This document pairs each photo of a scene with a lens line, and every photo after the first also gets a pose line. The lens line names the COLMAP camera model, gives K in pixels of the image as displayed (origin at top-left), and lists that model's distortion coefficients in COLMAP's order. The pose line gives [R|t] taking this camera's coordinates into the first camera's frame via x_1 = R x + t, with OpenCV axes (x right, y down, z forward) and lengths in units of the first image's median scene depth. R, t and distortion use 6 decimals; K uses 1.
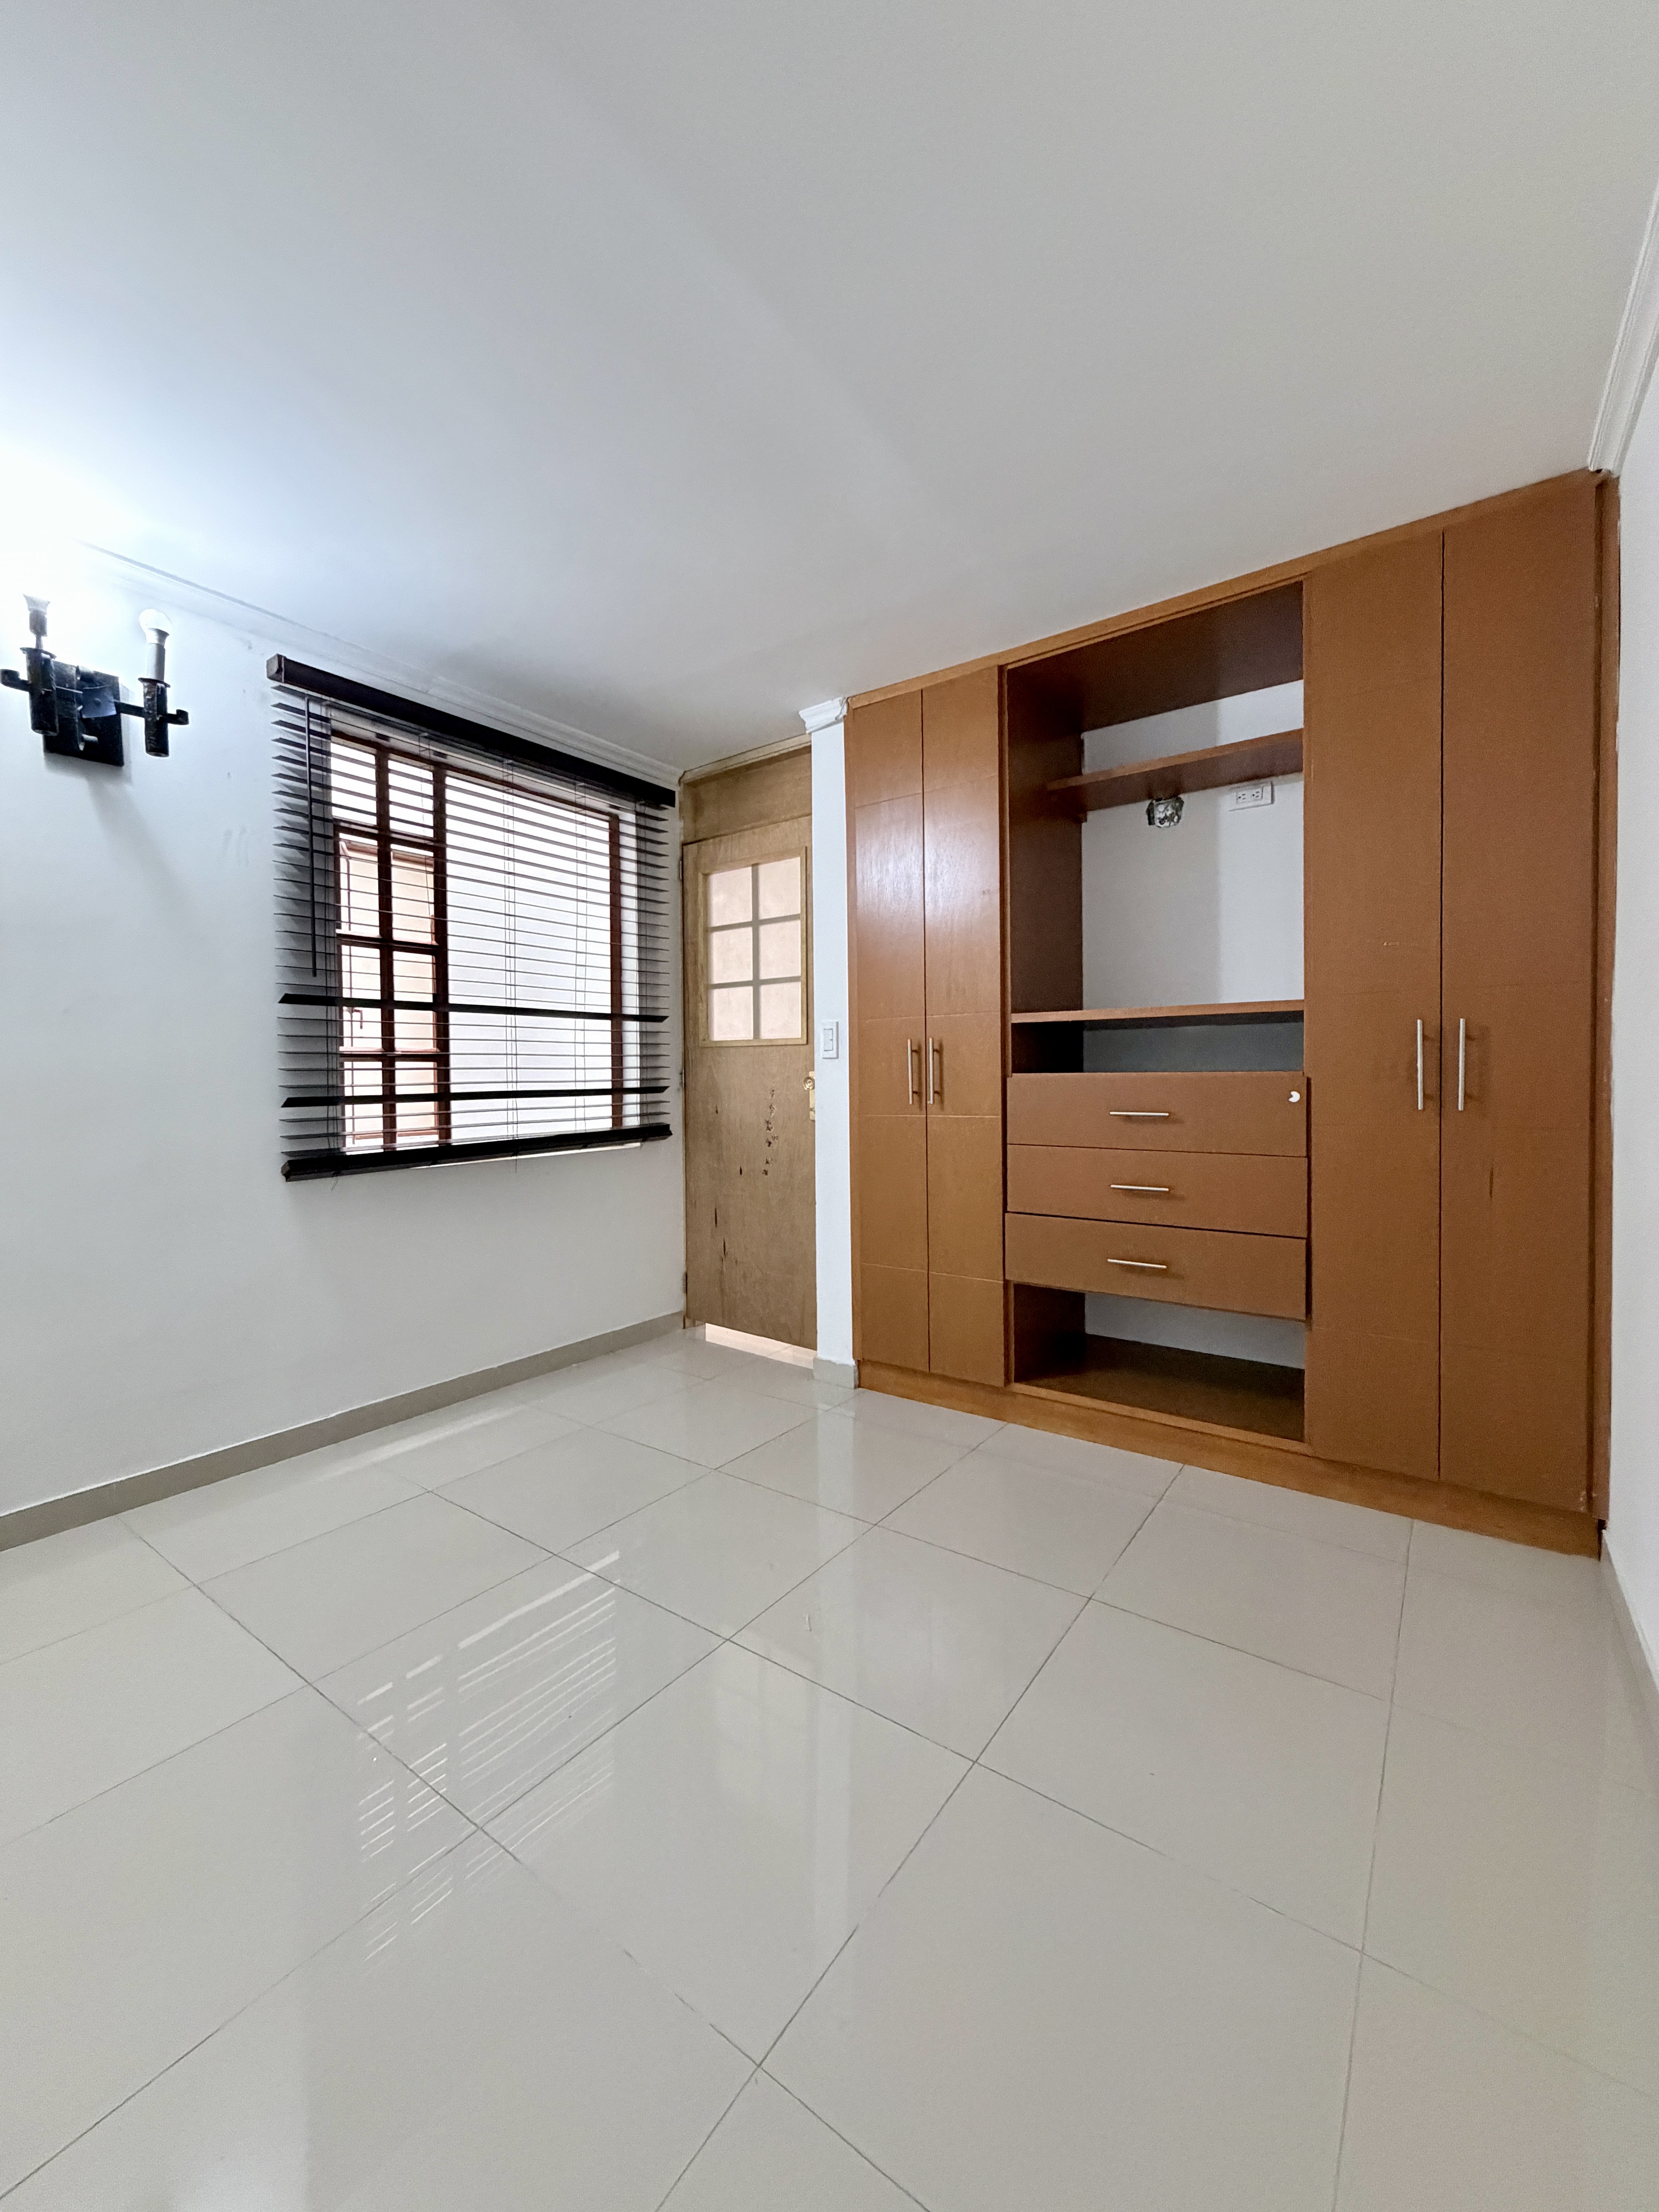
lens RADIAL K [[884.9, 0, 837.2], [0, 884.9, 1096.3], [0, 0, 1]] dist [0.000946, 0.000183]
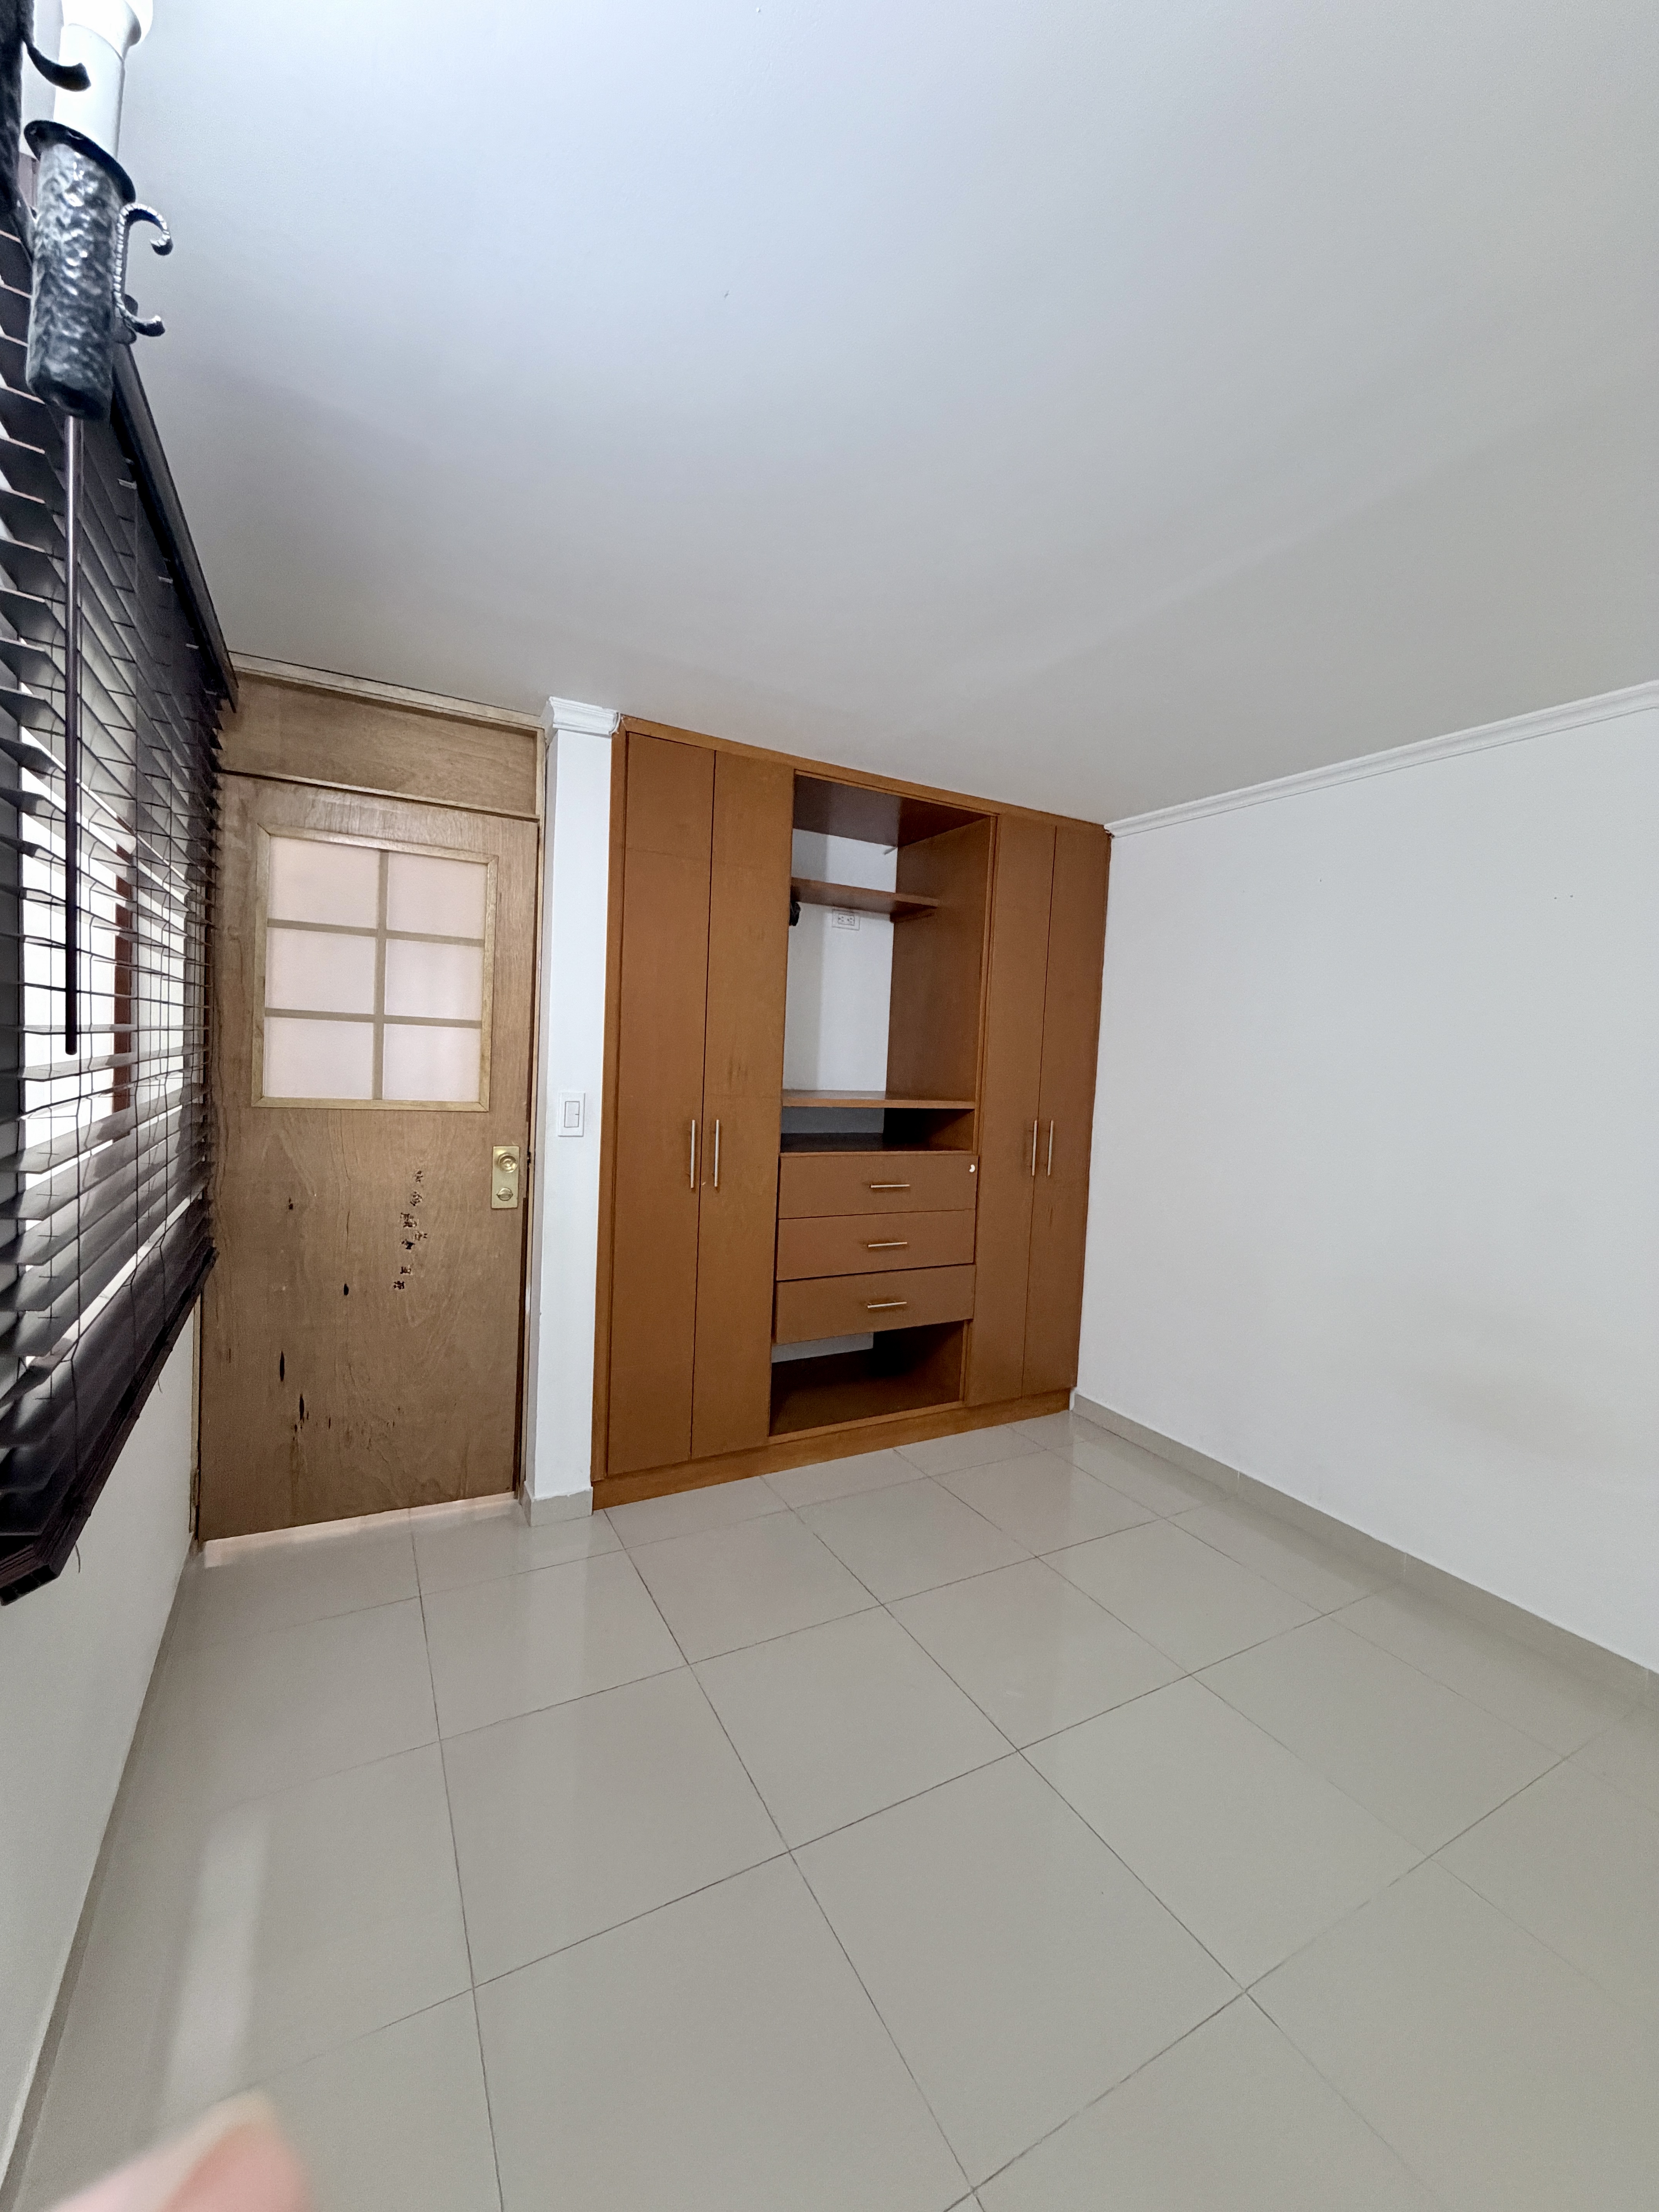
lens RADIAL K [[868.2, 0, 829.5], [0, 868.2, 1106.0], [0, 0, 1]] dist [-0.000878, 0.000616]
pose [[0.439821, -0.019043, 0.897883, -0.637006], [-0.025561, 0.999105, 0.033710, -0.105721], [-0.897721, -0.037777, 0.438941, 0.430746]]
